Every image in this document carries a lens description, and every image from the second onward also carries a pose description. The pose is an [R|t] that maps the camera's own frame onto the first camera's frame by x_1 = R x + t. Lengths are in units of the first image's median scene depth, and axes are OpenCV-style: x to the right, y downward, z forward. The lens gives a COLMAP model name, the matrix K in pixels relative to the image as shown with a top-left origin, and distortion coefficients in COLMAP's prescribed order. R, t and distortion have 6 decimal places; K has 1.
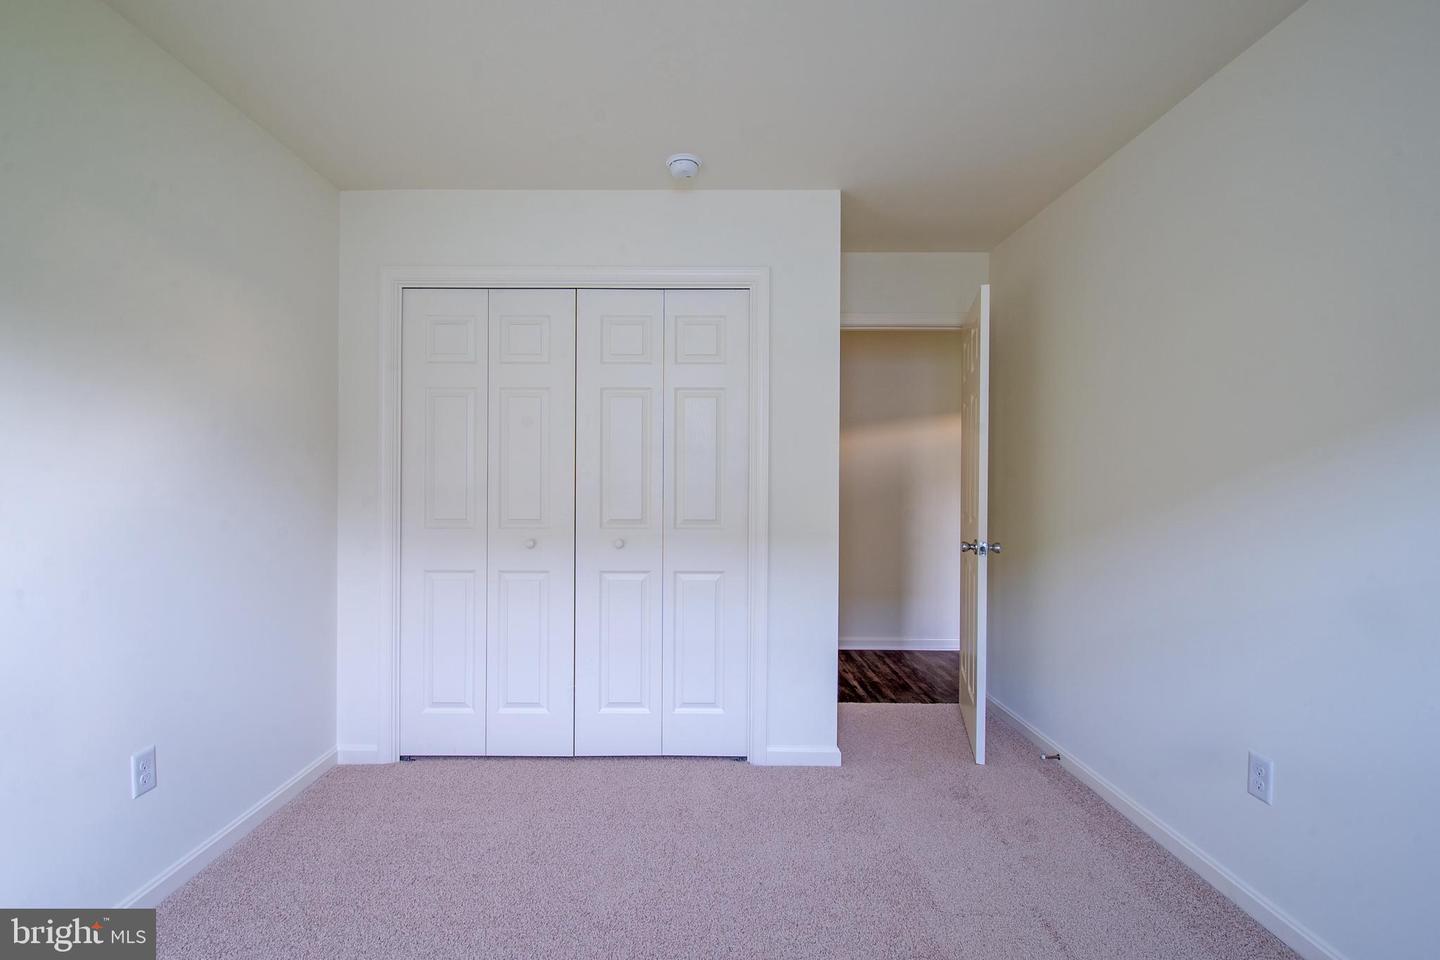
lens RADIAL K [[611.0, 0, 727.2], [0, 611.0, 483.6], [0, 0, 1]] dist [0.017934, 0.000120]
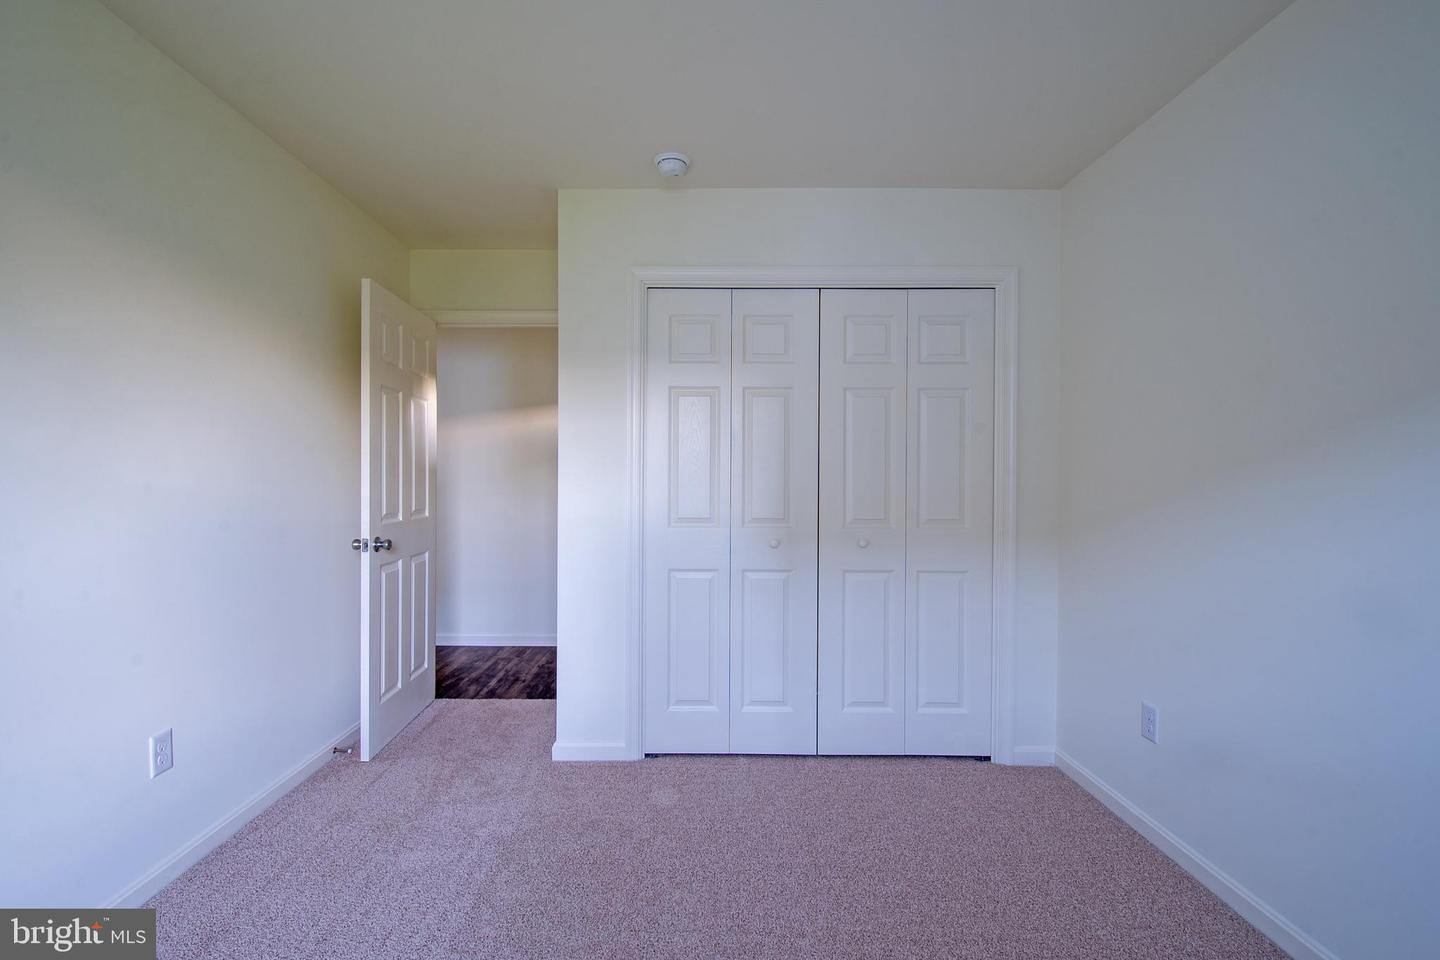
lens RADIAL K [[611.0, 0, 706.8], [0, 611.0, 480.0], [0, 0, 1]] dist [0.017934, 0.000120]
pose [[0.999997, 0.000919, 0.002132, -0.147430], [-0.000914, 0.999997, -0.002461, -0.000822], [-0.002134, 0.002459, 0.999995, -0.001256]]
